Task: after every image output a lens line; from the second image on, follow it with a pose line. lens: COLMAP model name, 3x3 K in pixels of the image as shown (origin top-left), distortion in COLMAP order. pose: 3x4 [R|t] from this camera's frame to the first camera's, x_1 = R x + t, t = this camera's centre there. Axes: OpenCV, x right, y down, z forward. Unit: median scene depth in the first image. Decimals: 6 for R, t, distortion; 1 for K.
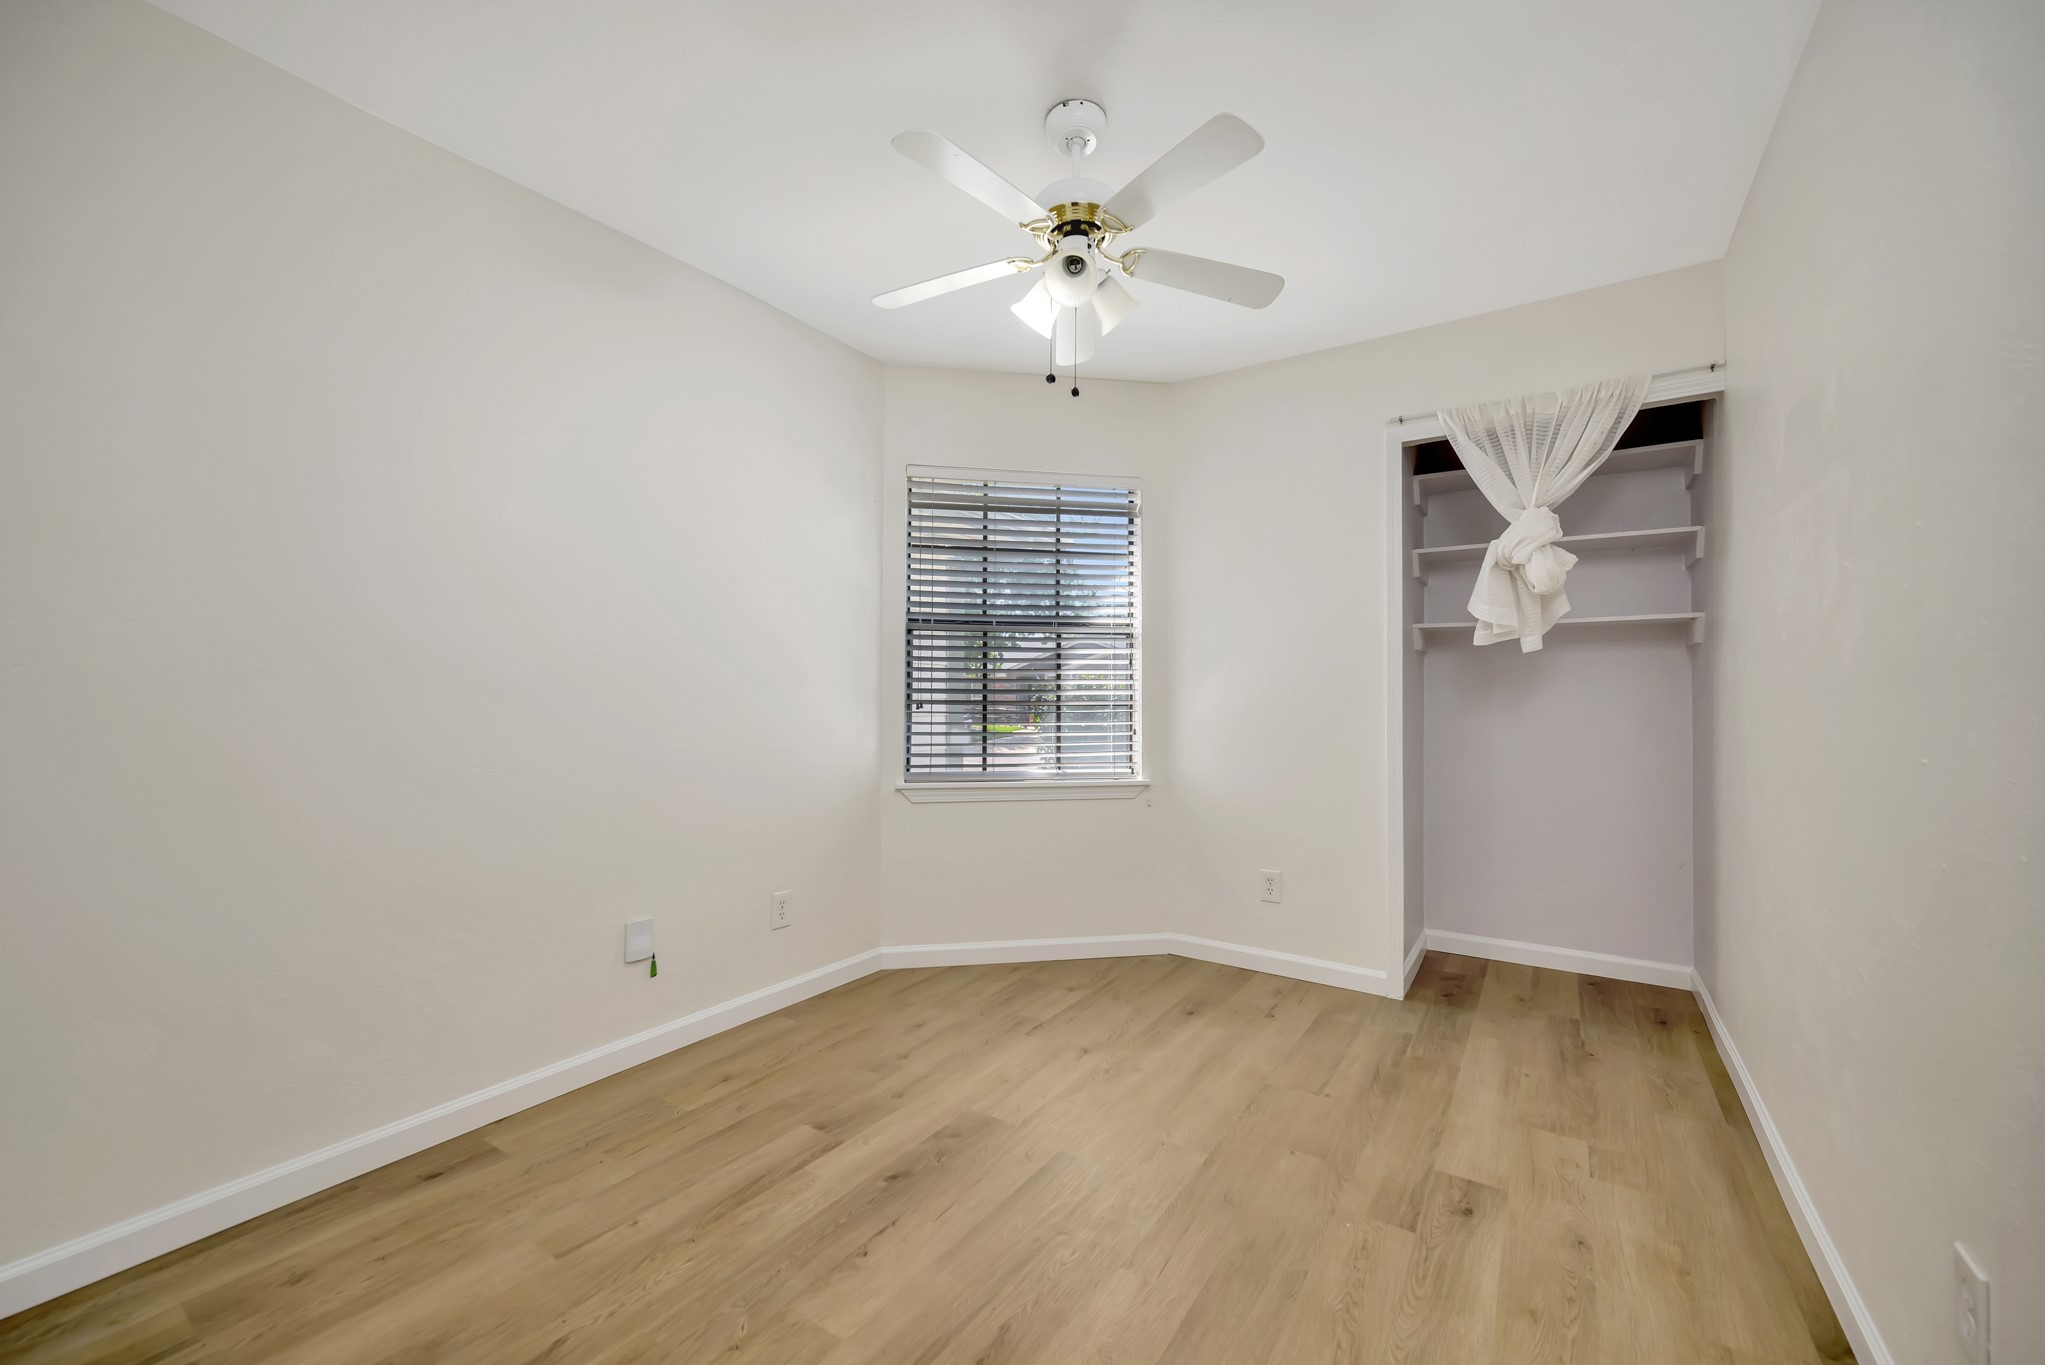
lens RADIAL K [[811.7, 0, 1026.1], [0, 811.7, 685.6], [0, 0, 1]] dist [-0.001234, 0.000229]
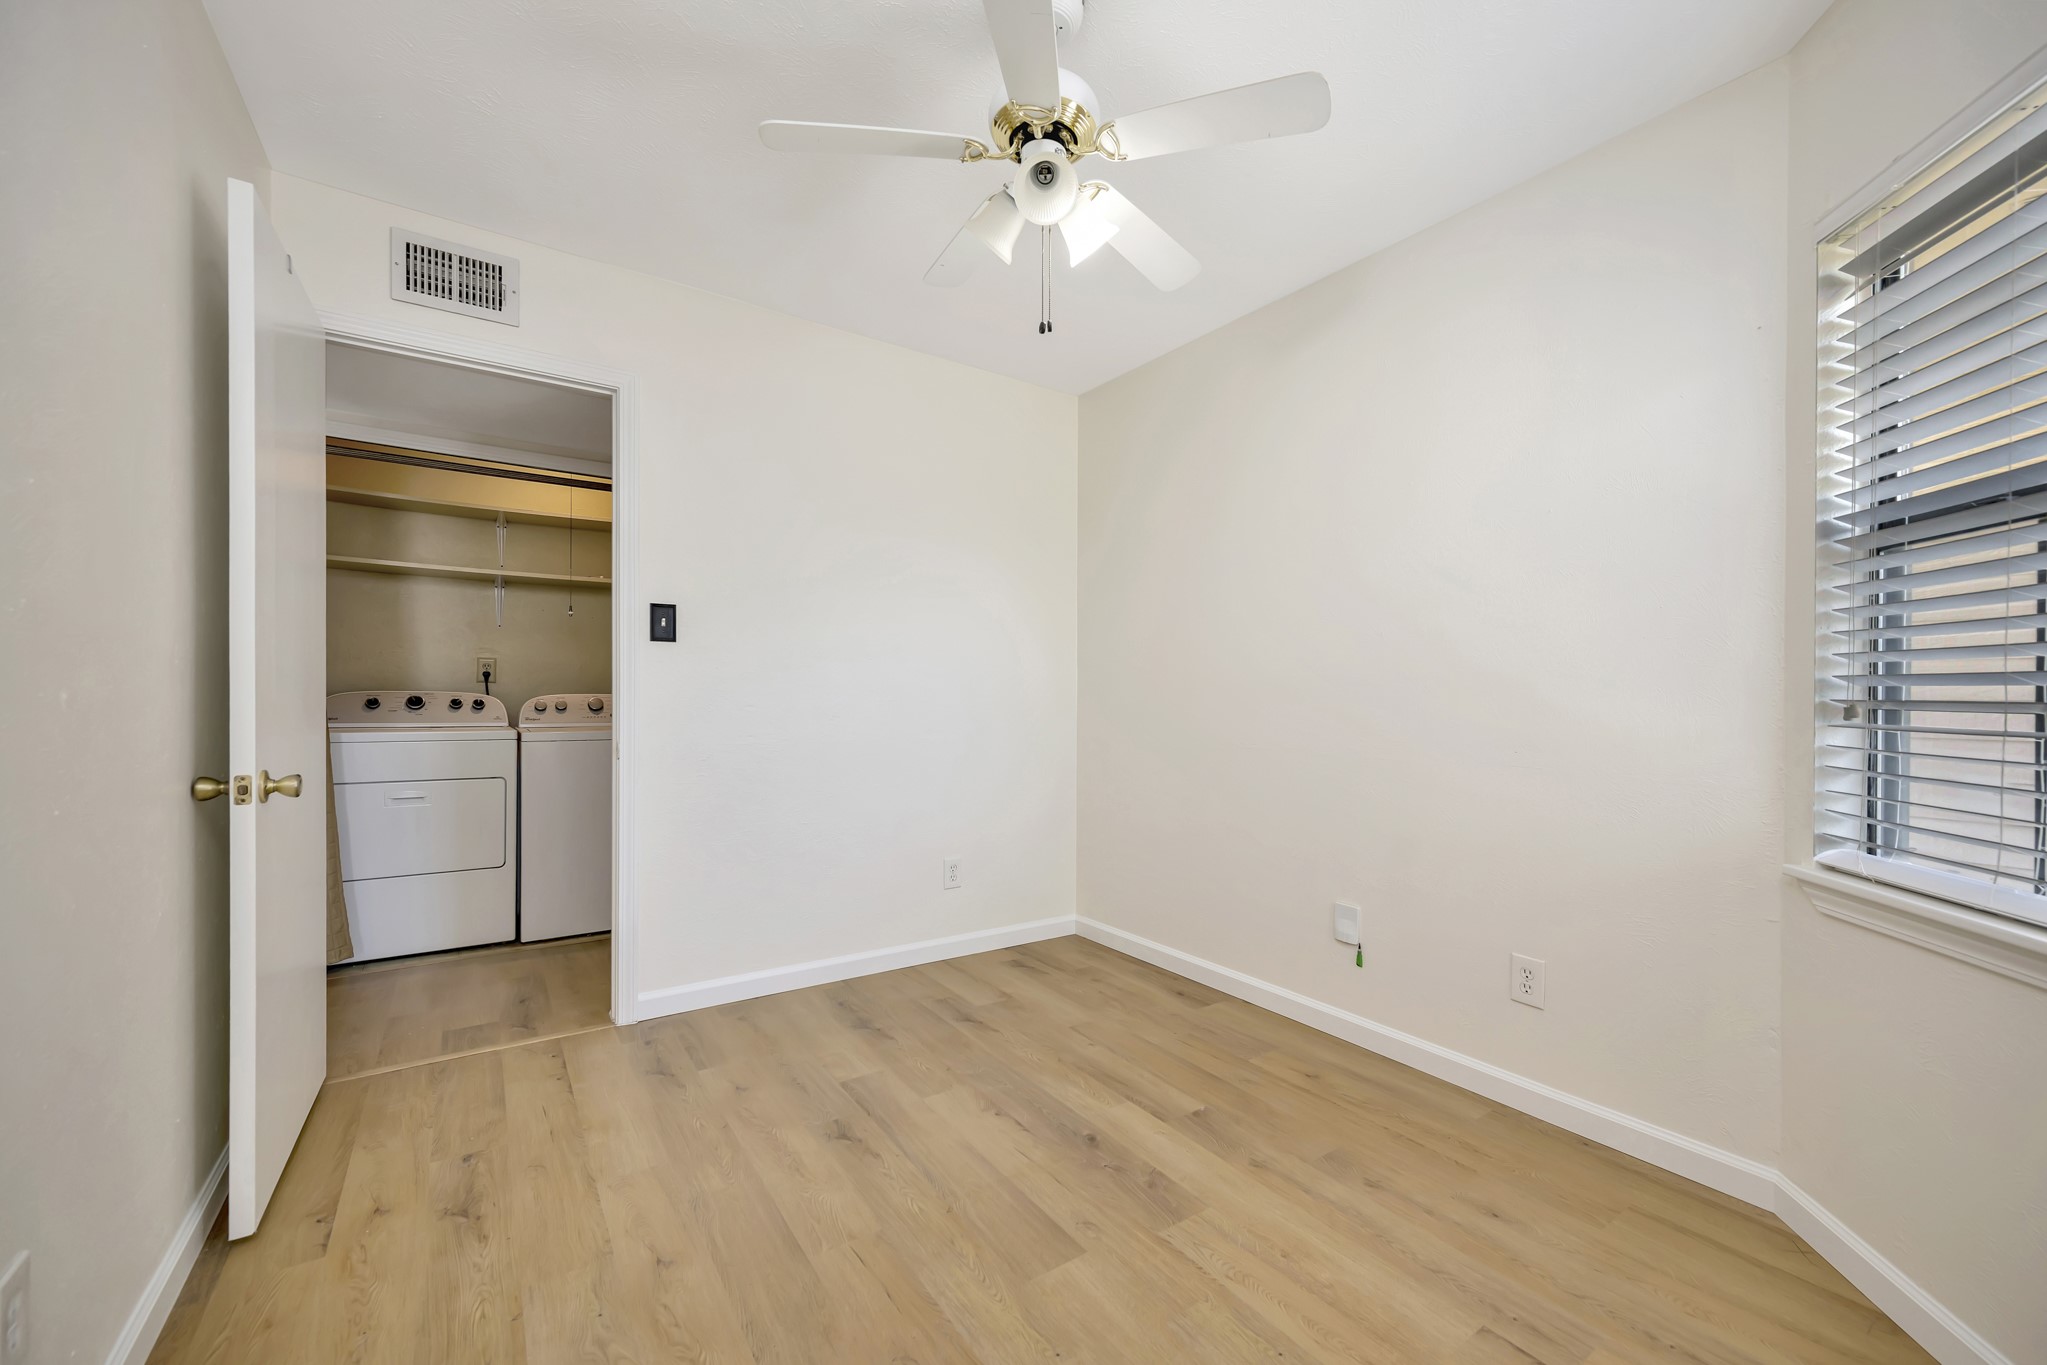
lens RADIAL K [[812.5, 0, 1035.3], [0, 812.5, 691.7], [0, 0, 1]] dist [-0.001234, 0.000229]
pose [[-0.372804, -0.008886, -0.927868, 0.740539], [0.007558, 0.999892, -0.012613, 0.023415], [0.927879, -0.011715, -0.372696, 1.142981]]
